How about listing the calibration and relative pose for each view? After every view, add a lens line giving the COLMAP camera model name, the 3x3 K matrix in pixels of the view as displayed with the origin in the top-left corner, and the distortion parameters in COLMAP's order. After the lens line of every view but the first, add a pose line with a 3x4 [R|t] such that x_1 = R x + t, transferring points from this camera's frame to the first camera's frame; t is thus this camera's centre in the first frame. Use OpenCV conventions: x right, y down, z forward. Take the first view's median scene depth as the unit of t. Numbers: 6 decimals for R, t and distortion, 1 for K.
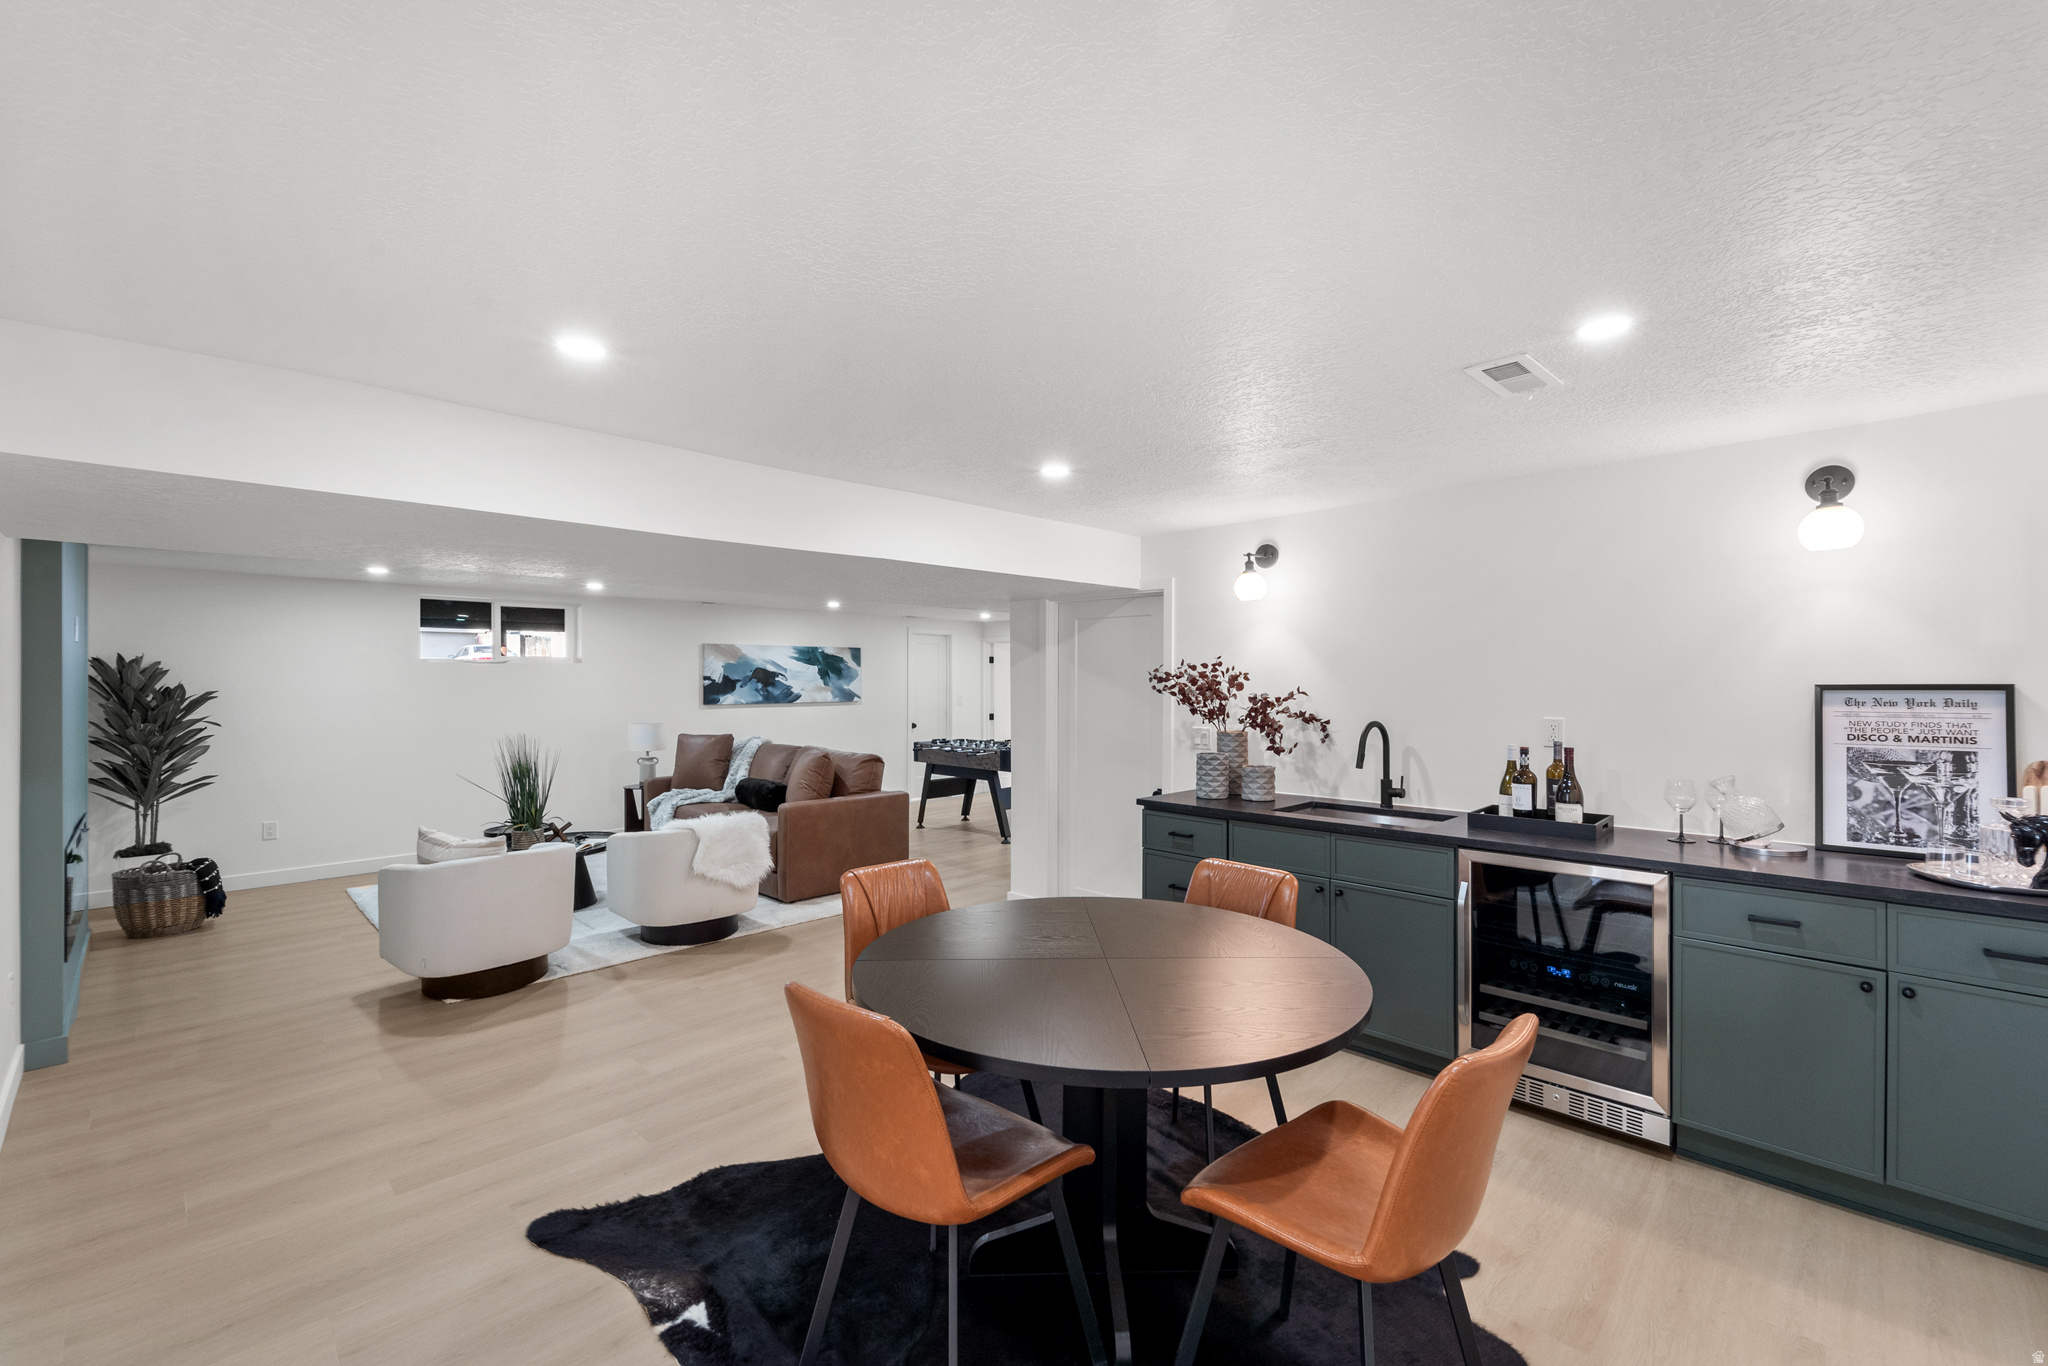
lens RADIAL K [[840.9, 0, 1016.3], [0, 840.9, 681.4], [0, 0, 1]] dist [-0.000520, 0.000347]
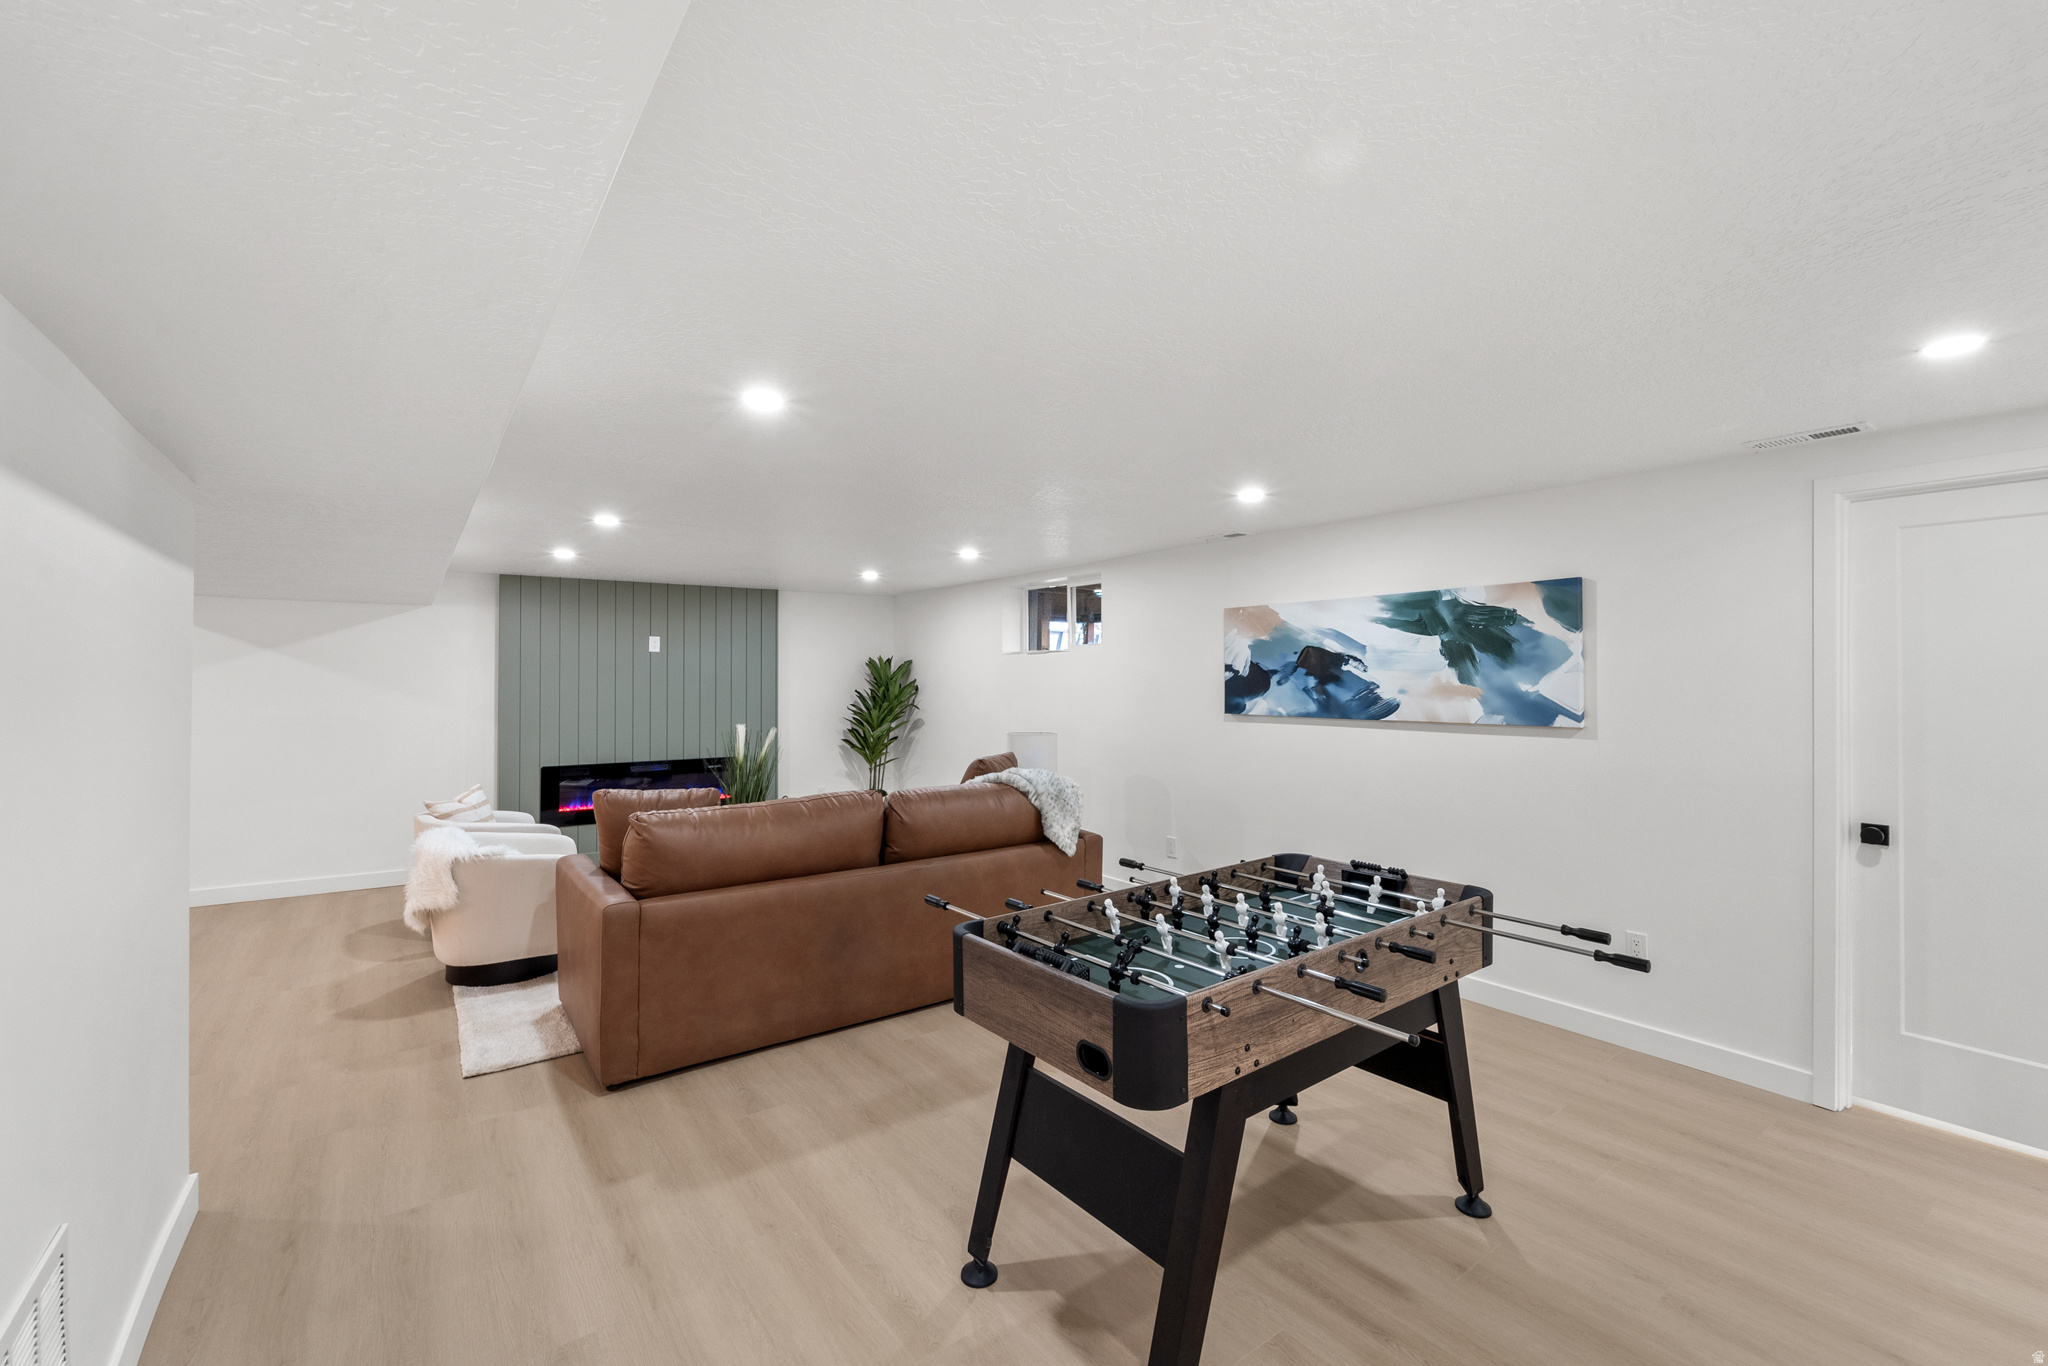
lens RADIAL K [[840.9, 0, 1035.5], [0, 840.9, 671.5], [0, 0, 1]] dist [-0.000520, 0.000347]
pose [[-0.135895, -0.002593, -0.990720, 0.210348], [0.003459, 0.999989, -0.003092, -0.000091], [0.990717, -0.003848, -0.135885, 0.881959]]
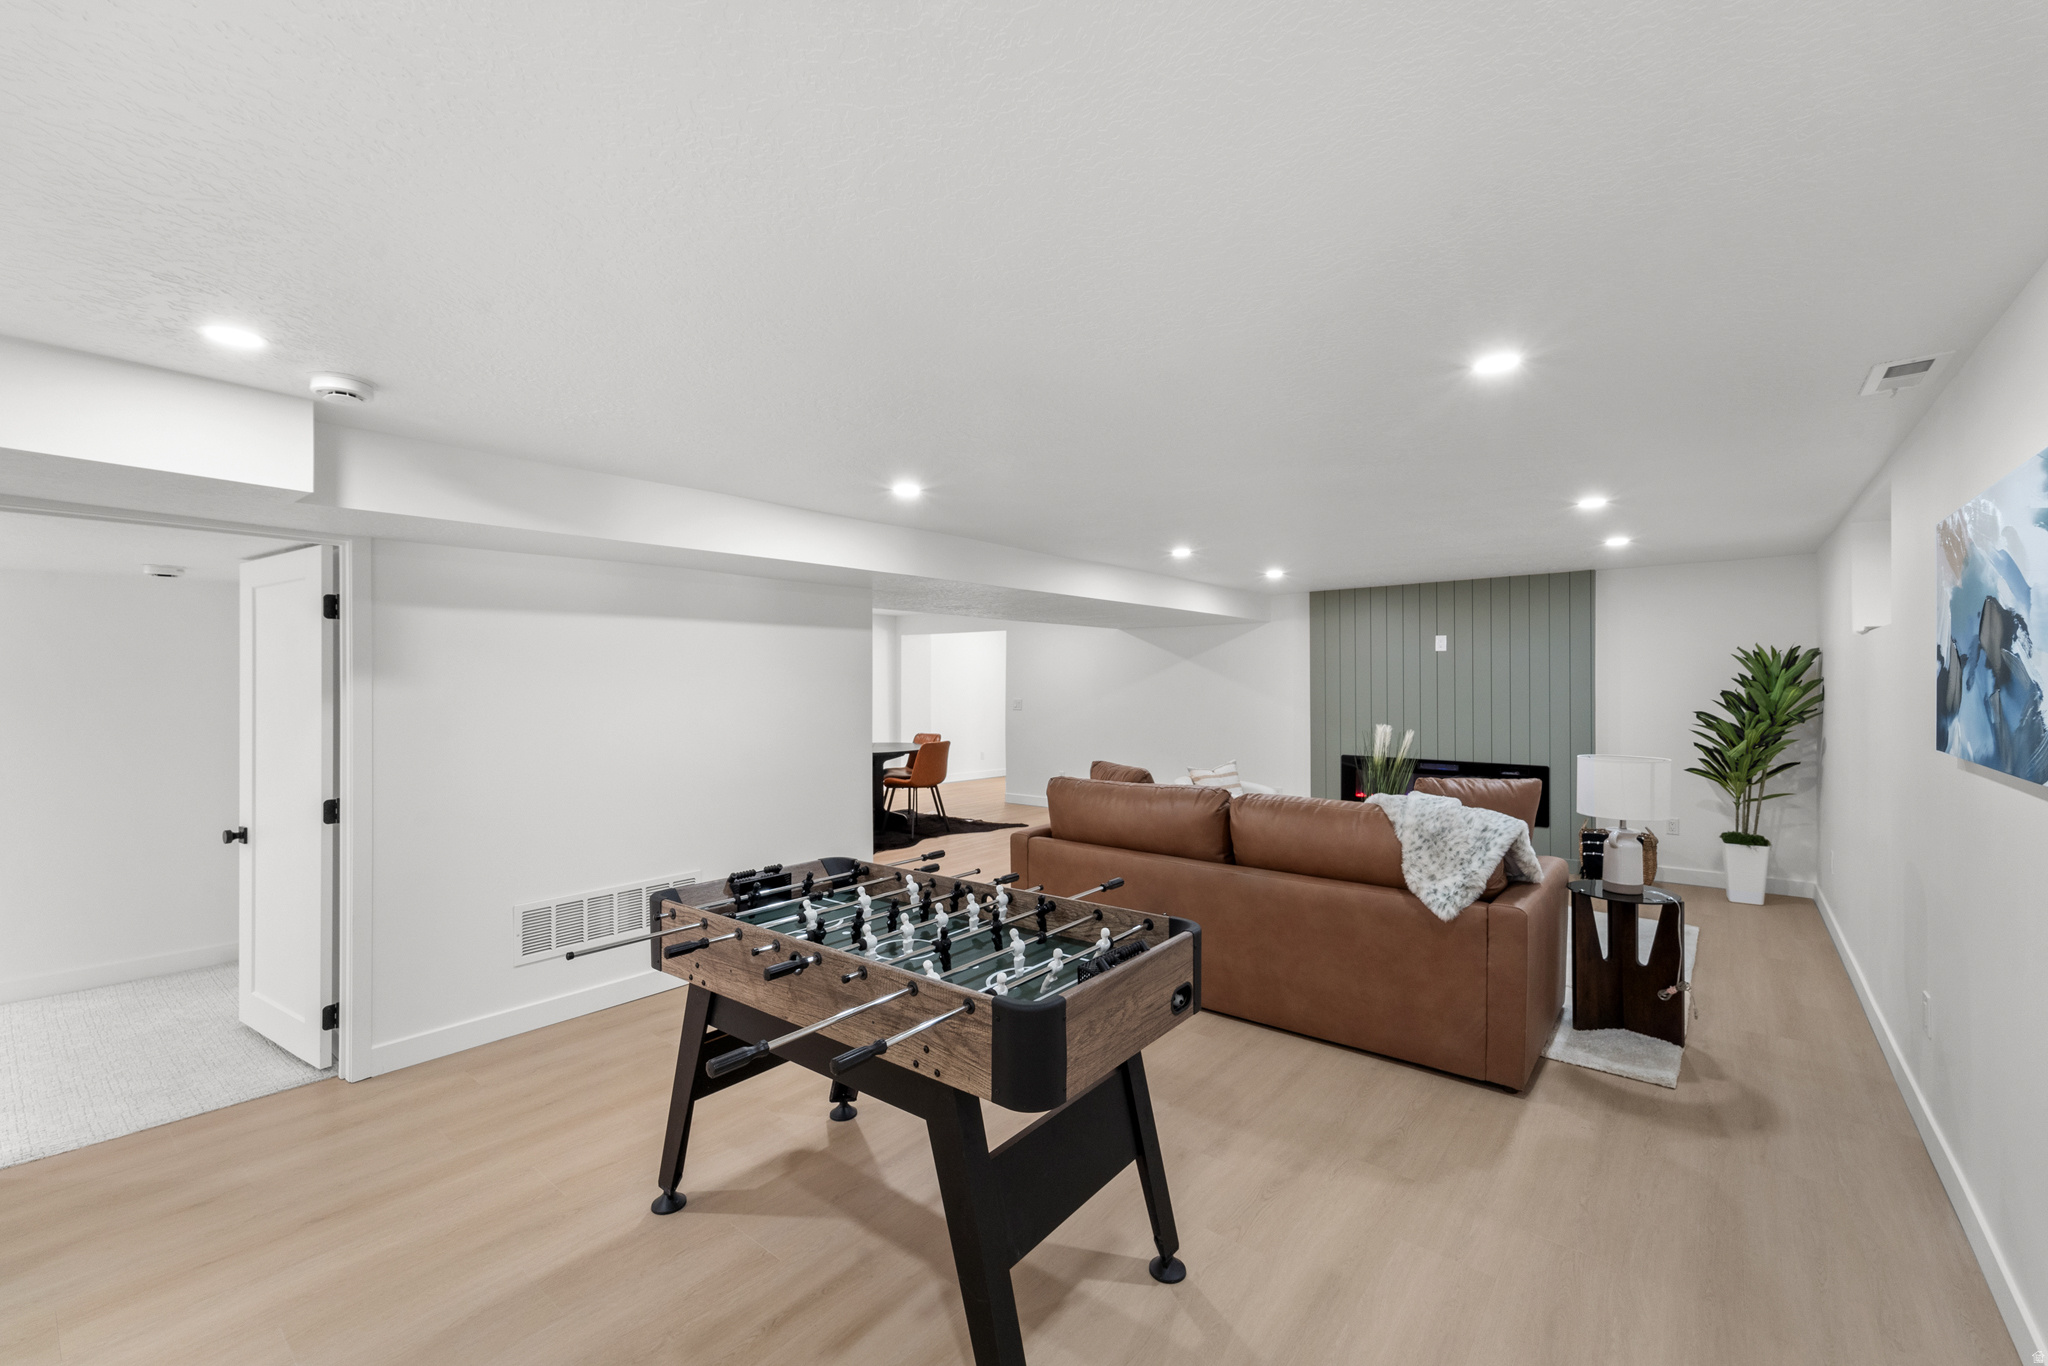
lens RADIAL K [[840.9, 0, 1034.9], [0, 840.9, 685.6], [0, 0, 1]] dist [-0.000520, 0.000347]
pose [[-0.992003, 0.009428, -0.125860, -0.050125], [0.008760, 0.999944, 0.005859, 0.002217], [0.125908, 0.004709, -0.992031, 1.156620]]
